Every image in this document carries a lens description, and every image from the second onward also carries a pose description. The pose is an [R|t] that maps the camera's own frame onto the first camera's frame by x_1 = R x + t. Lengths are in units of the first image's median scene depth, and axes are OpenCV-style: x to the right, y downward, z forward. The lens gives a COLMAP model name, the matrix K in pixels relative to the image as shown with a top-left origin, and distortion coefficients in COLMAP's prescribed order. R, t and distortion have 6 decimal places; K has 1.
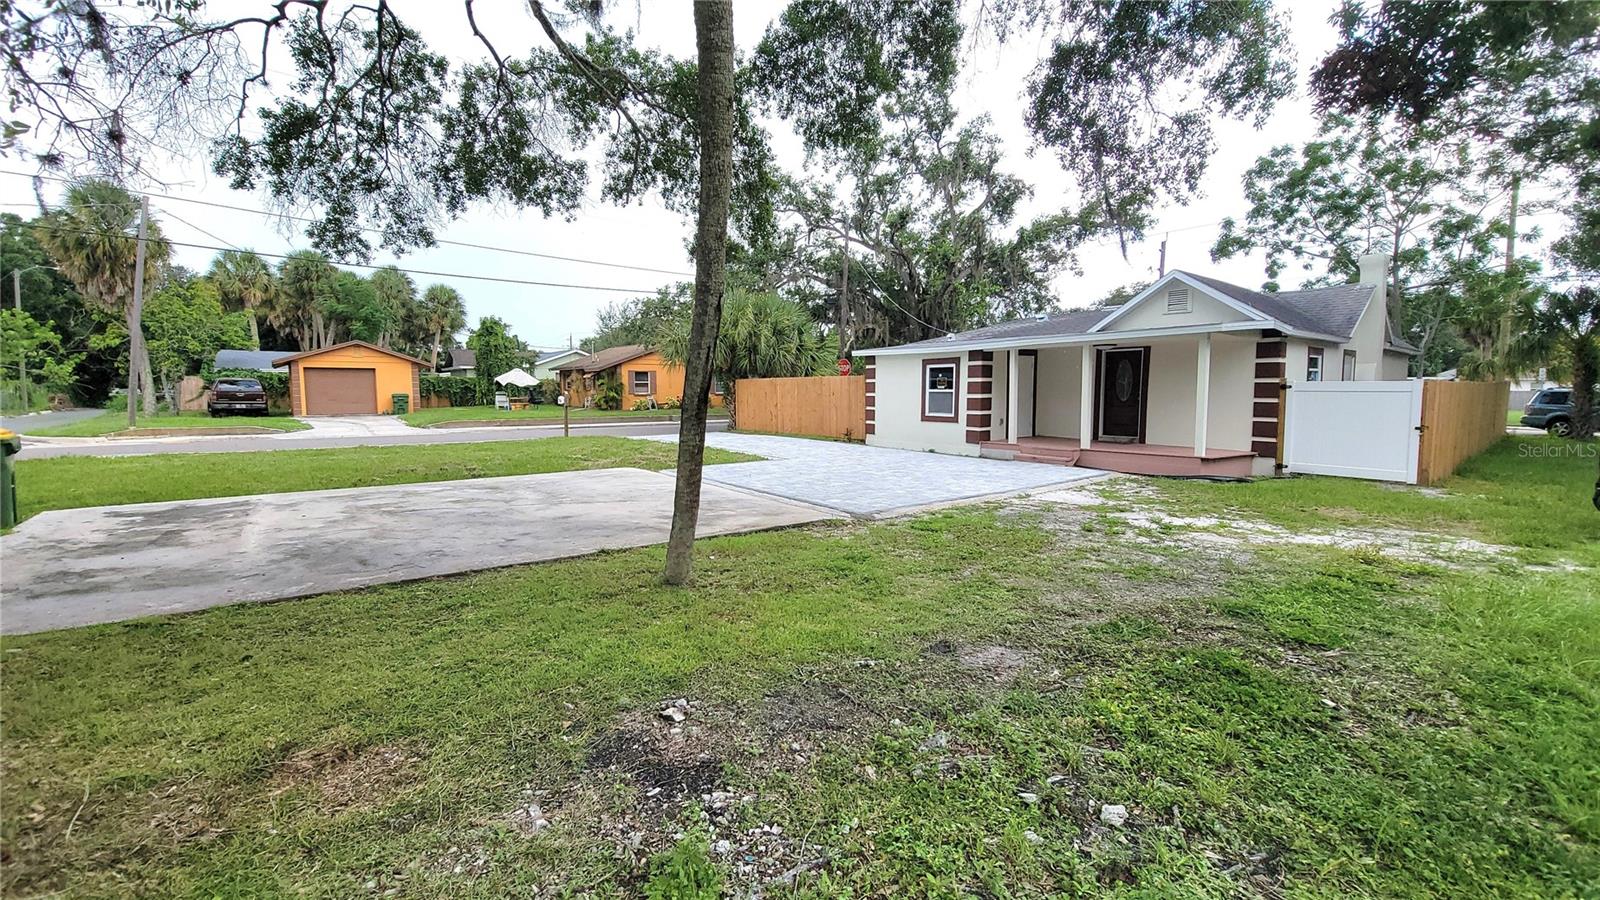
lens RADIAL K [[652.4, 0, 799.2], [0, 652.4, 441.8], [0, 0, 1]] dist [0.003291, -0.004327]
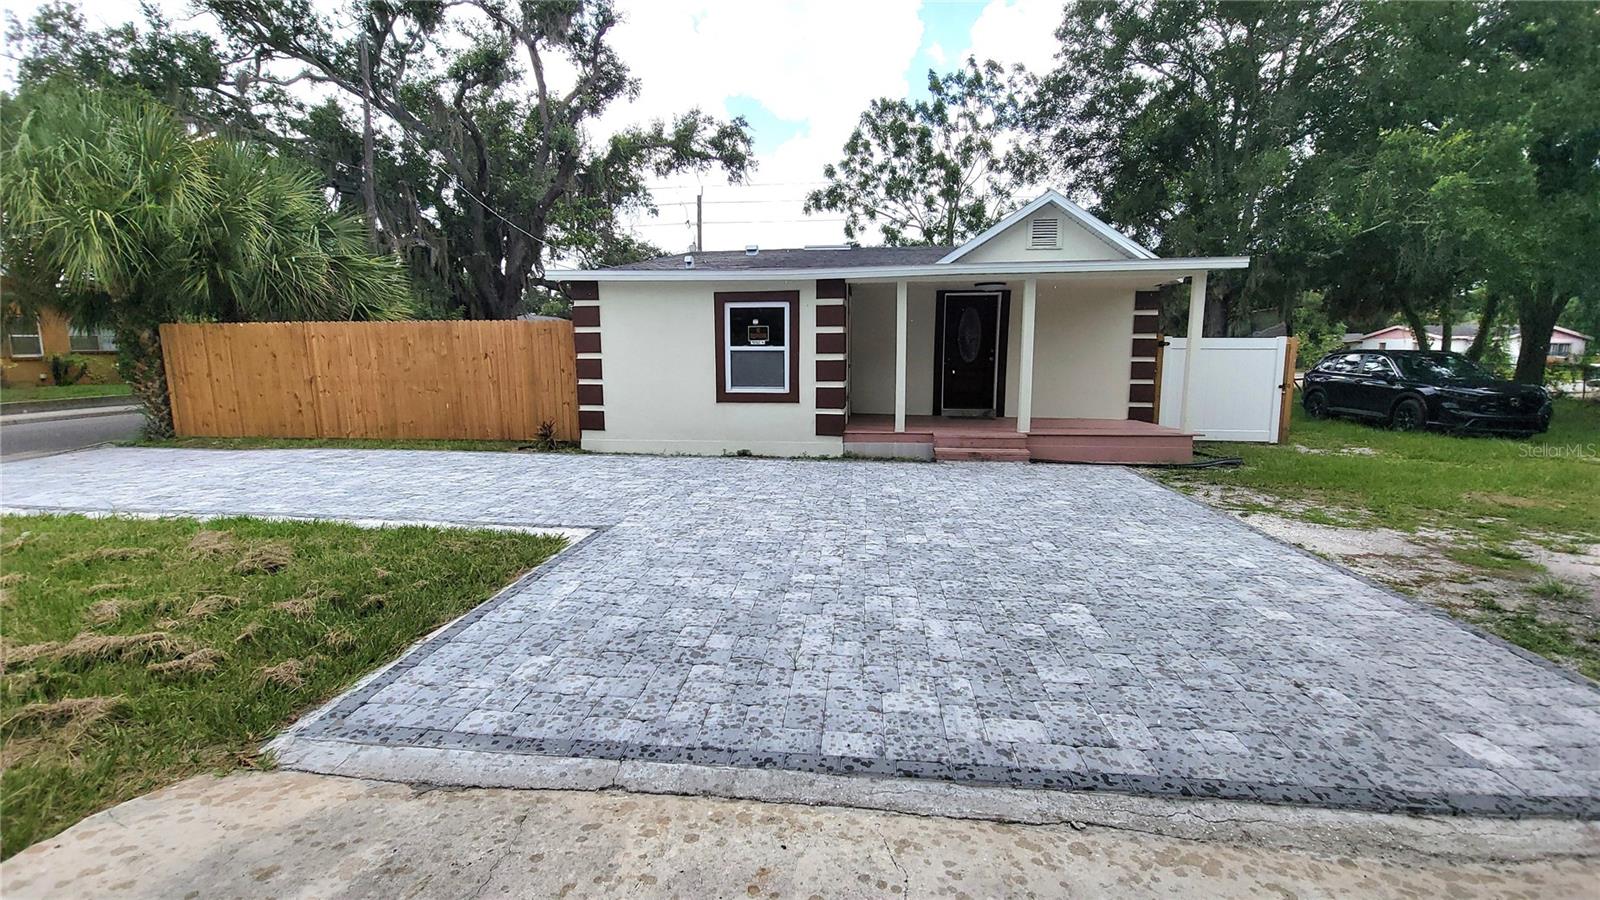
lens RADIAL K [[652.4, 0, 807.5], [0, 652.4, 444.6], [0, 0, 1]] dist [0.003291, -0.004327]
pose [[0.687895, -0.104036, 0.718315, -0.160447], [0.057854, 0.994384, 0.088617, -0.038373], [-0.723501, -0.019402, 0.690051, 0.514503]]
